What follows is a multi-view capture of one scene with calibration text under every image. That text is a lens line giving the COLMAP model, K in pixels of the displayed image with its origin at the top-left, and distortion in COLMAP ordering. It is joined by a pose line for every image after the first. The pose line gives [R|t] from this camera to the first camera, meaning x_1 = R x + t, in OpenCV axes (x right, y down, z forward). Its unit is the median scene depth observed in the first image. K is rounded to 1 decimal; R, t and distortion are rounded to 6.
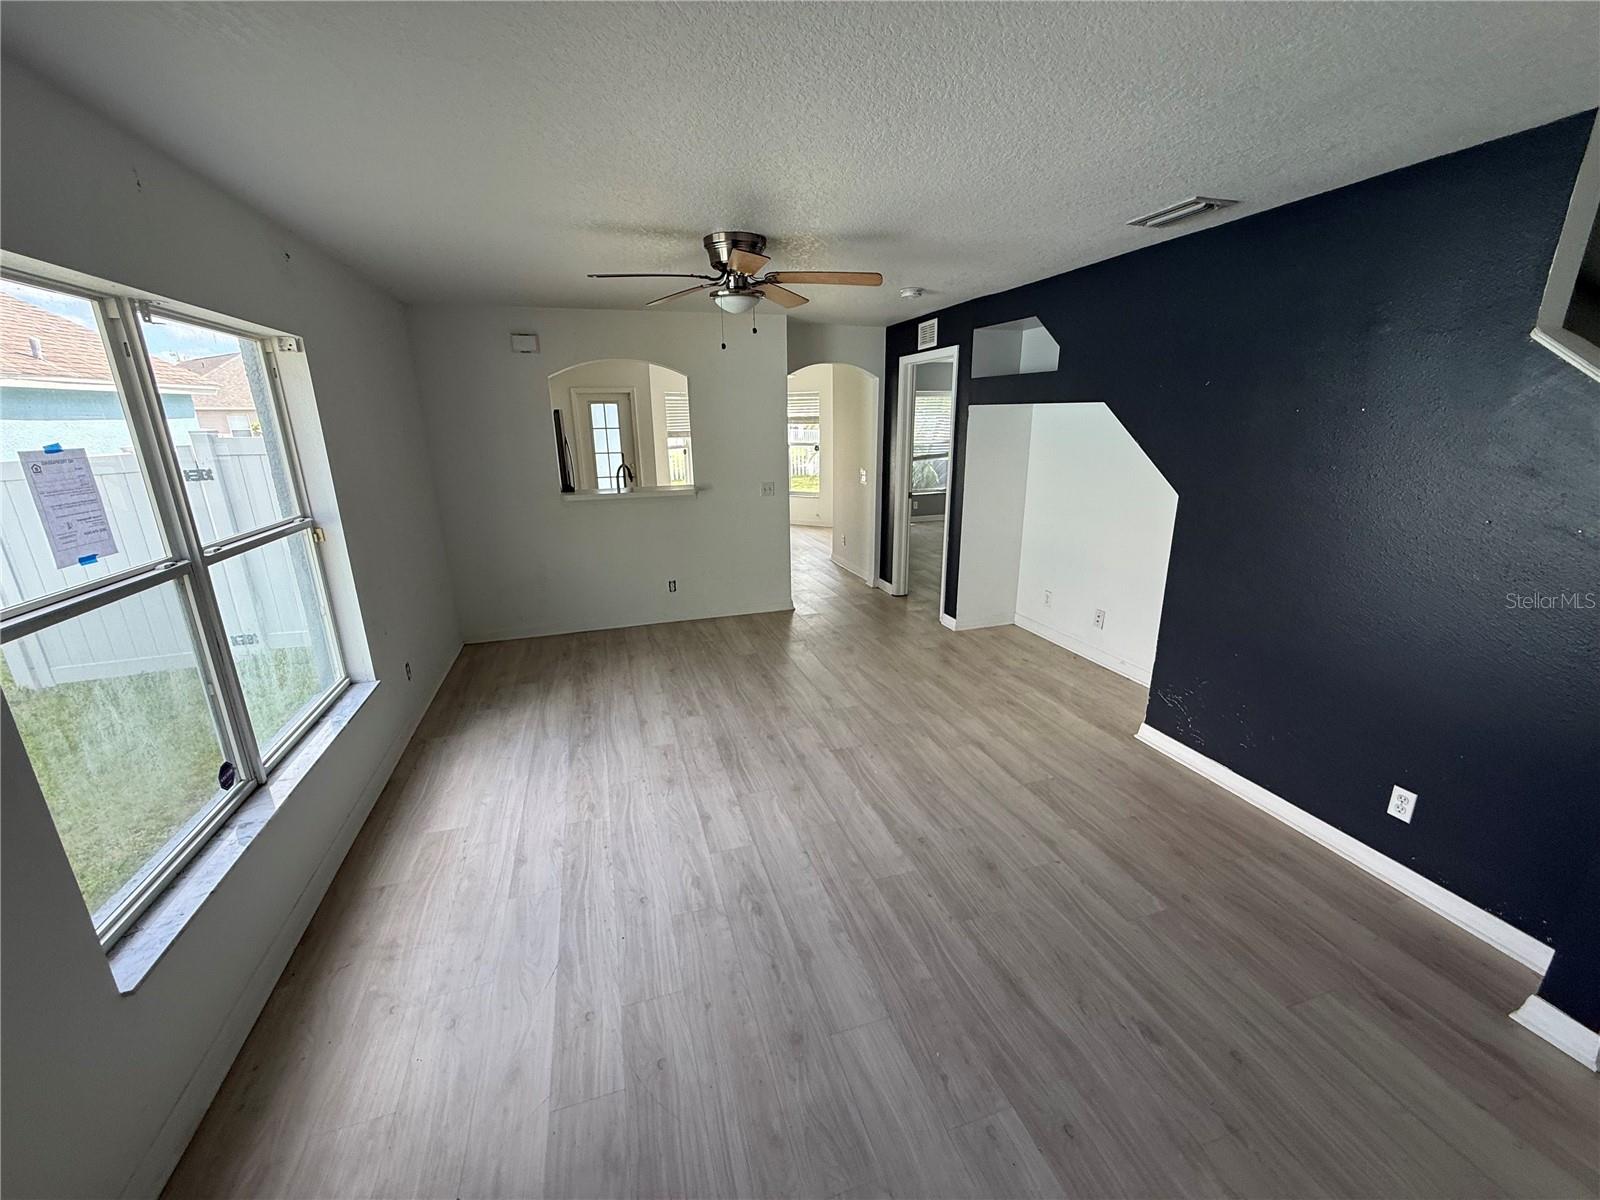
lens RADIAL K [[634.0, 0, 800.0], [0, 634.0, 600.0], [0, 0, 1]] dist [0.000965, 0.000234]
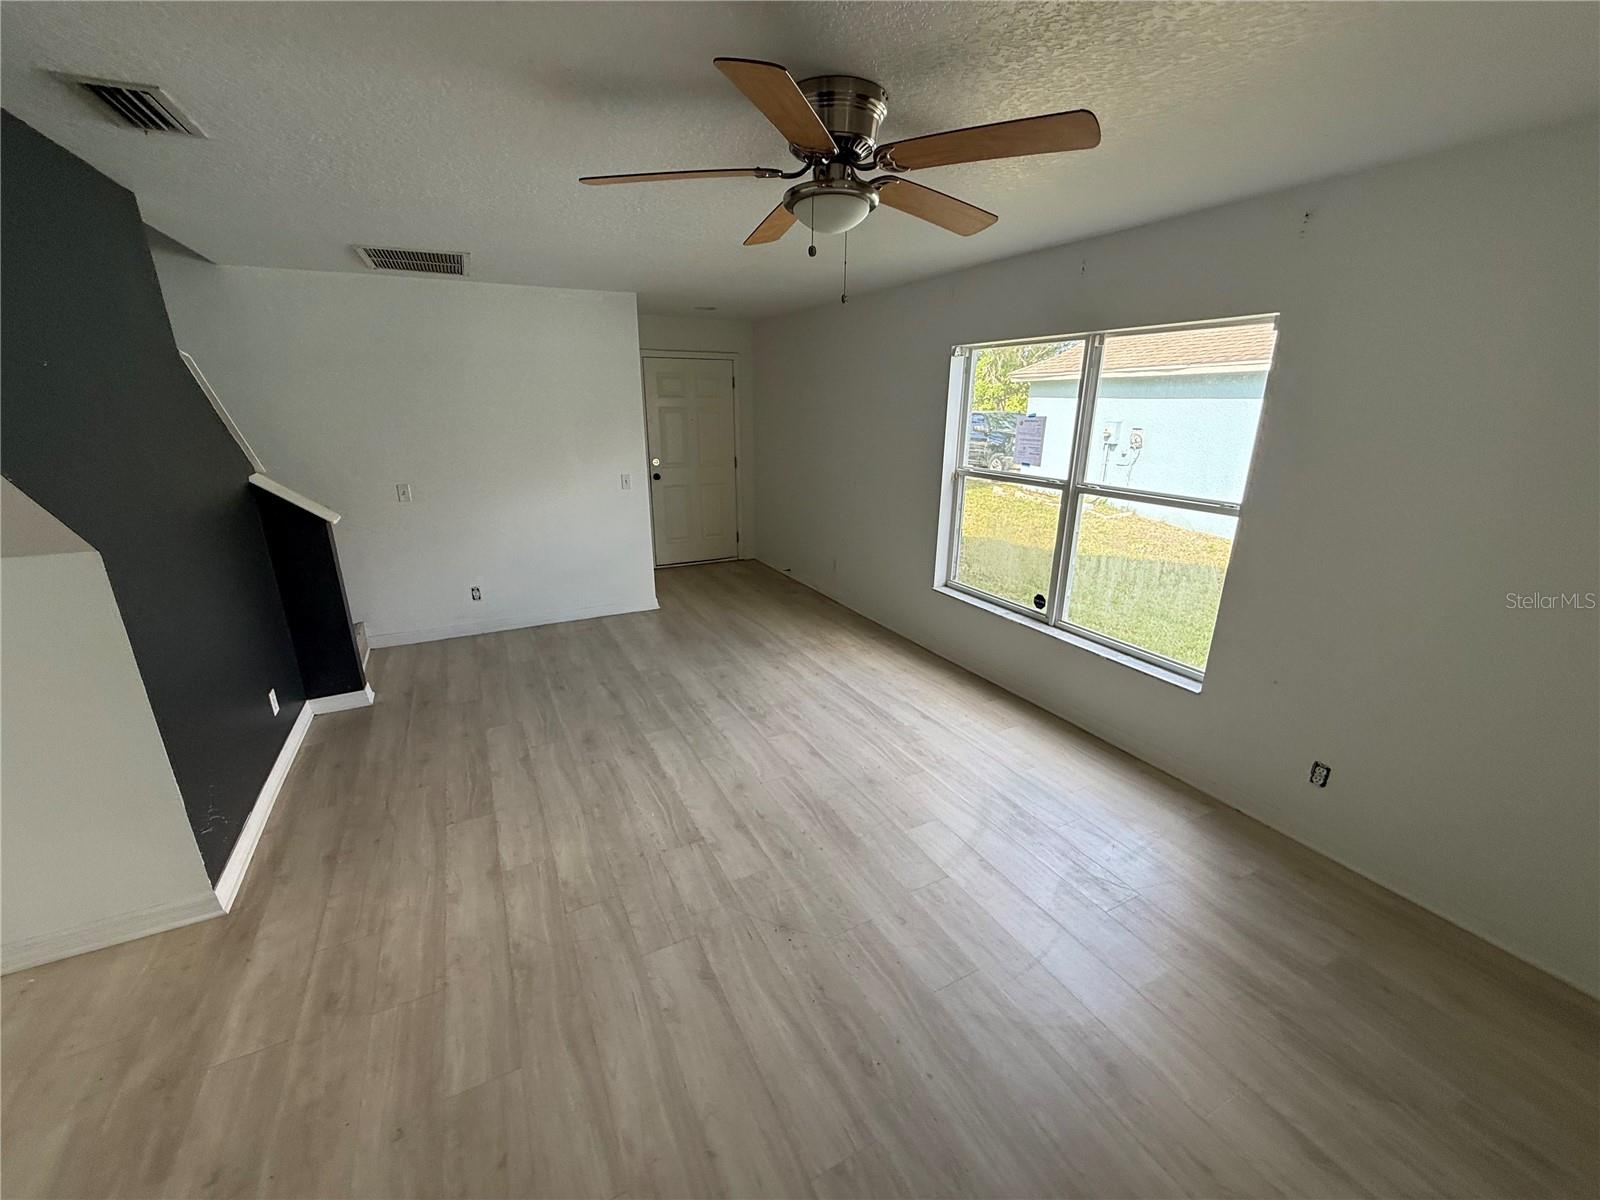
lens RADIAL K [[634.0, 0, 800.0], [0, 634.0, 600.0], [0, 0, 1]] dist [0.000965, 0.000234]
pose [[-0.984525, 0.062991, -0.163531, 0.049313], [-0.038429, 0.832849, 0.552164, -0.531329], [0.170978, 0.549904, -0.817540, 1.793785]]
